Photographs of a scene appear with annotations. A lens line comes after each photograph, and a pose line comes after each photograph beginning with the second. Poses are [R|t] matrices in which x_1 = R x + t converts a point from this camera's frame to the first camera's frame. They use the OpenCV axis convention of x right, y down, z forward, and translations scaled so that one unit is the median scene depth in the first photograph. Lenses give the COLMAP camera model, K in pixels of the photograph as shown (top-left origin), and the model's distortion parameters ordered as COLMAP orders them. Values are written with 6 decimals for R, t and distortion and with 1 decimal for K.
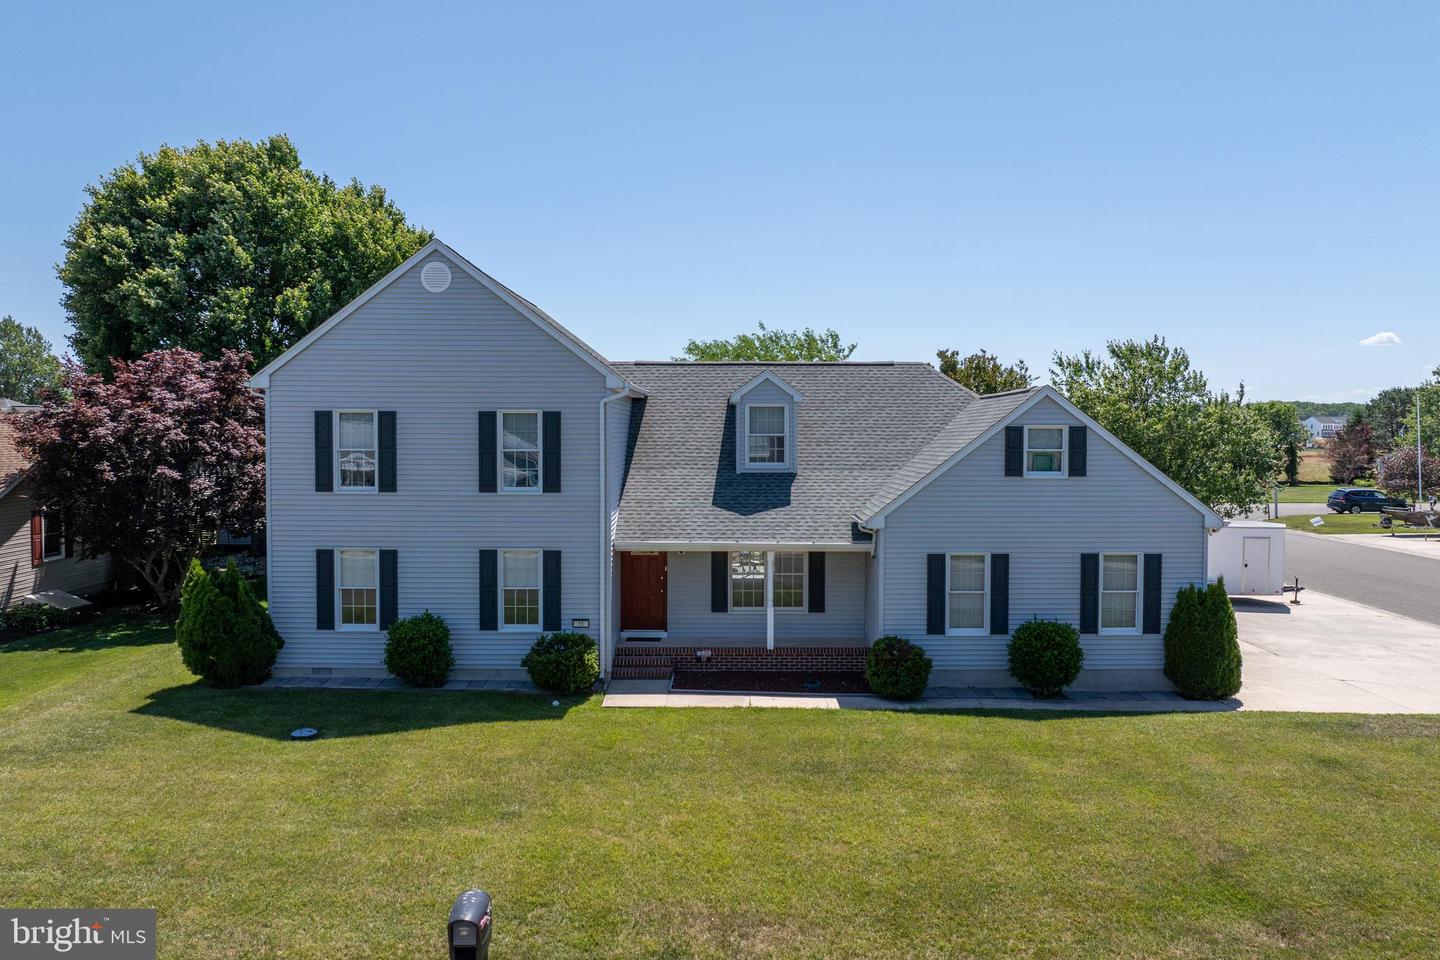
lens RADIAL K [[1018.5, 0, 716.7], [0, 1018.5, 460.8], [0, 0, 1]] dist [-0.037627, -0.001223]
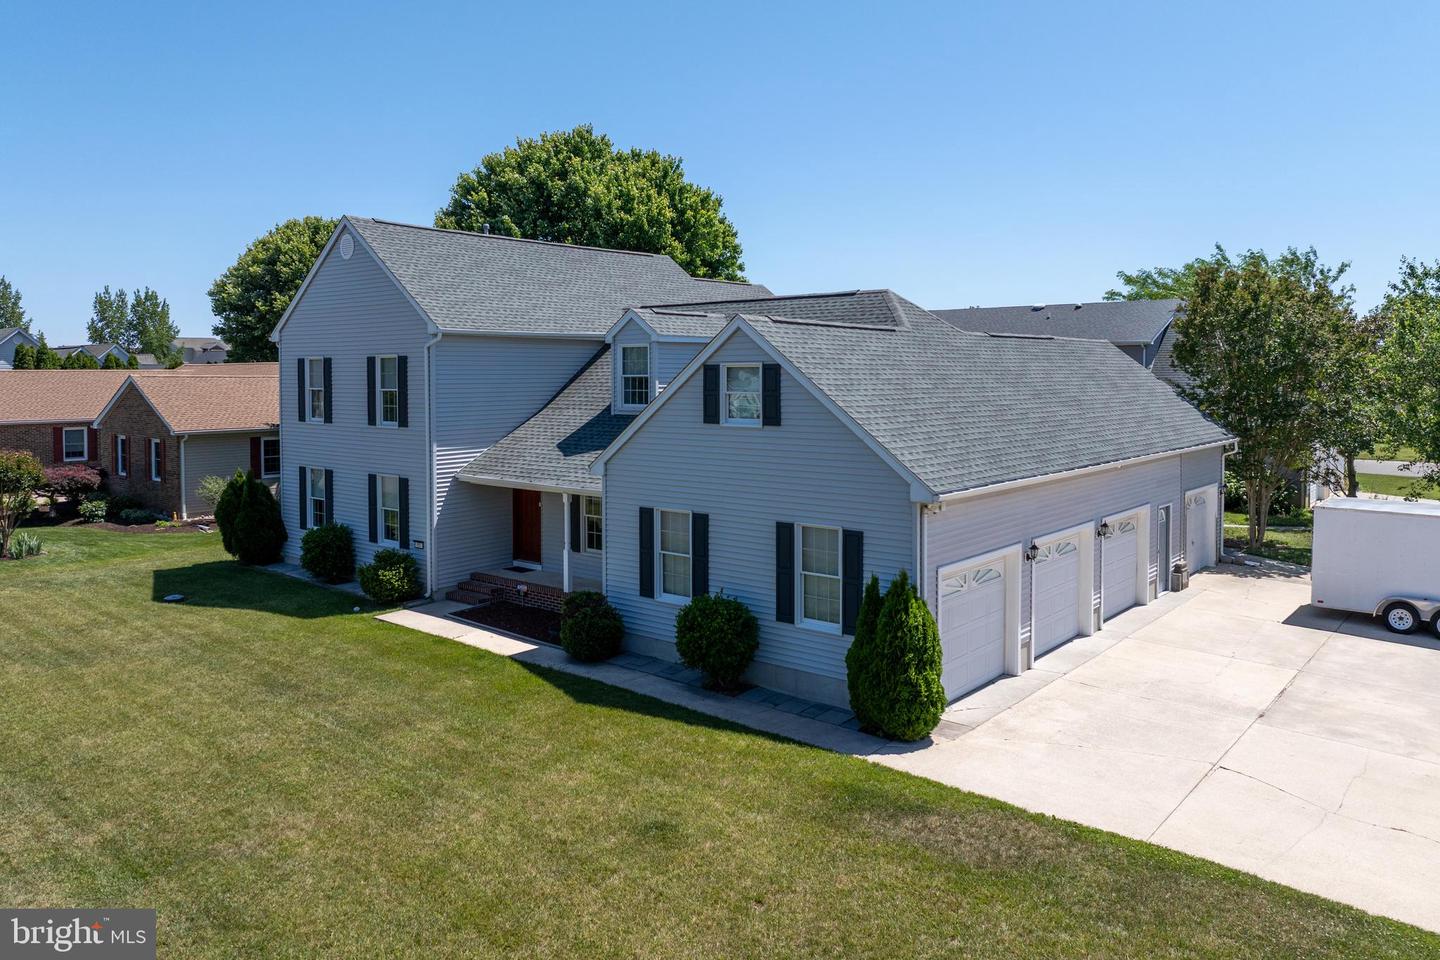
lens RADIAL K [[1006.3, 0, 718.9], [0, 1006.3, 399.6], [0, 0, 1]] dist [-0.039034, 0.003184]
pose [[0.776868, 0.011748, -0.629554, 0.816481], [-0.014996, 0.999888, 0.000155, -0.004828], [0.629485, 0.009320, 0.776956, 0.349479]]
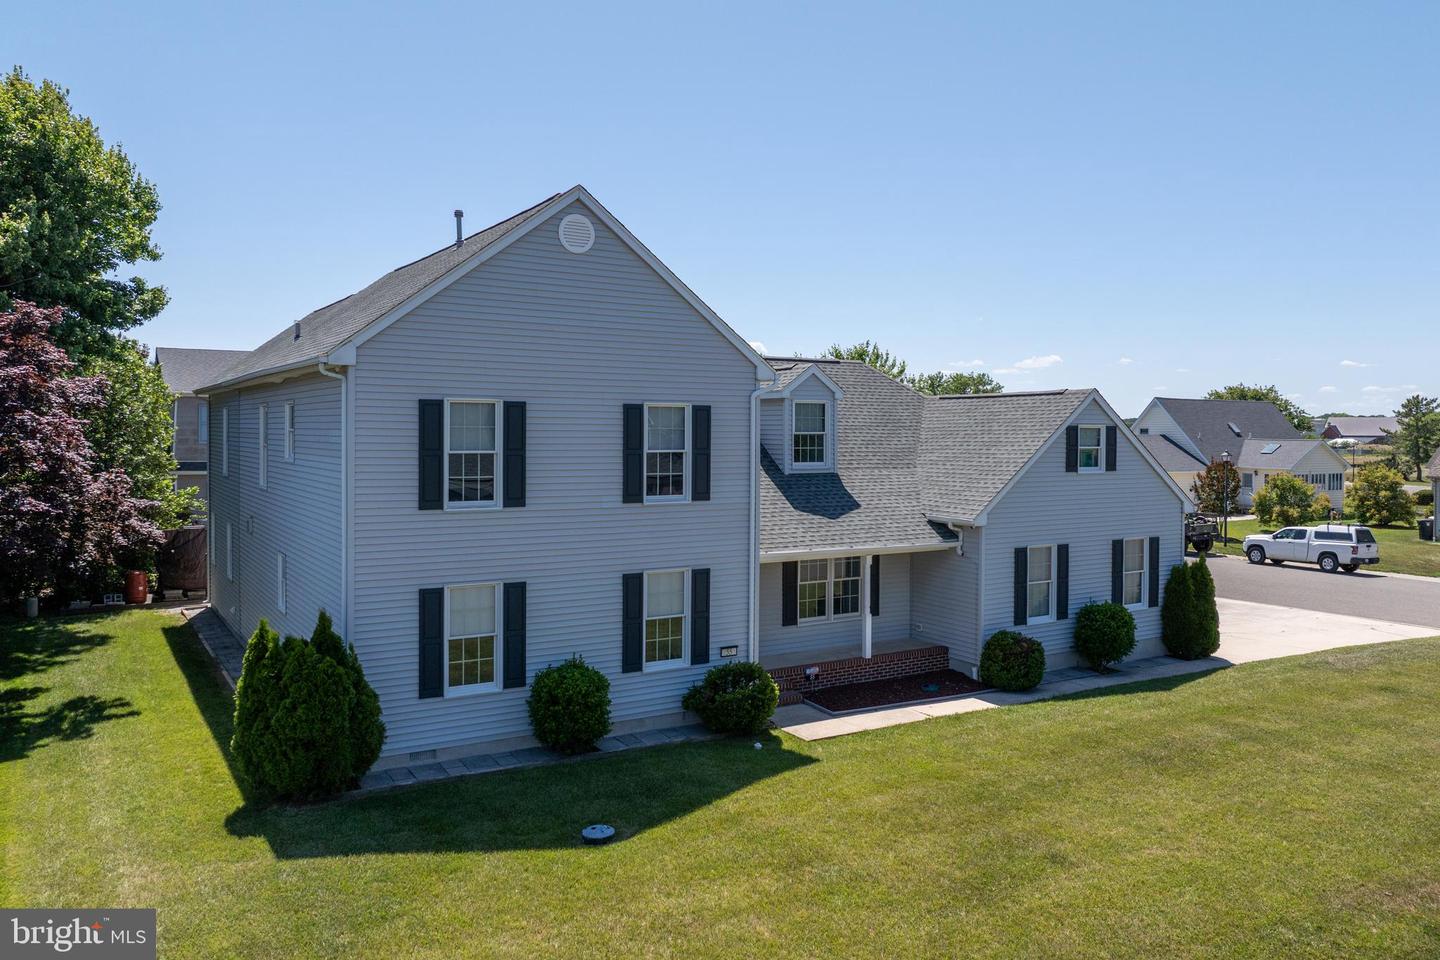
lens RADIAL K [[1093.2, 0, 720.1], [0, 1093.2, 438.9], [0, 0, 1]] dist [-0.016946, -0.003320]
pose [[0.840996, -0.001110, 0.541039, -0.645061], [0.008010, 0.999914, -0.010398, -0.010849], [-0.540981, 0.013078, 0.840933, 0.222882]]
